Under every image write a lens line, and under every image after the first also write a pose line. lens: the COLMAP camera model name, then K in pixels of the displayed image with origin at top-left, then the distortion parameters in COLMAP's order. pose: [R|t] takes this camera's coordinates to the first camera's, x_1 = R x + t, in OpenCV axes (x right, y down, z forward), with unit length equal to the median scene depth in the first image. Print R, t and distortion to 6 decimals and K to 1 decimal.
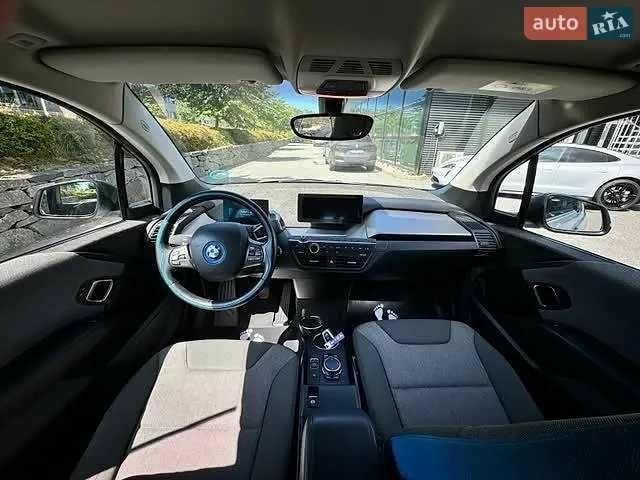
lens RADIAL K [[254.3, 0, 322.8], [0, 254.3, 238.2], [0, 0, 1]] dist [-0.006070, 0.000113]
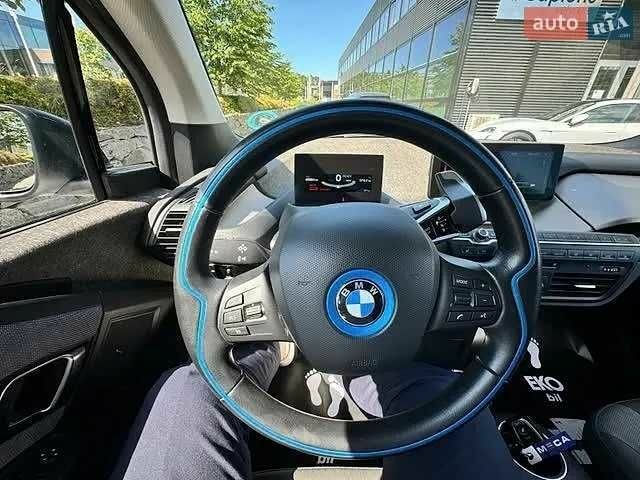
lens RADIAL K [[254.3, 0, 321.5], [0, 254.3, 238.9], [0, 0, 1]] dist [-0.006070, 0.000113]
pose [[0.999578, -0.008182, -0.027862, -0.316360], [0.010966, 0.994794, 0.101312, -0.037837], [0.026888, -0.101574, 0.994465, 0.471194]]
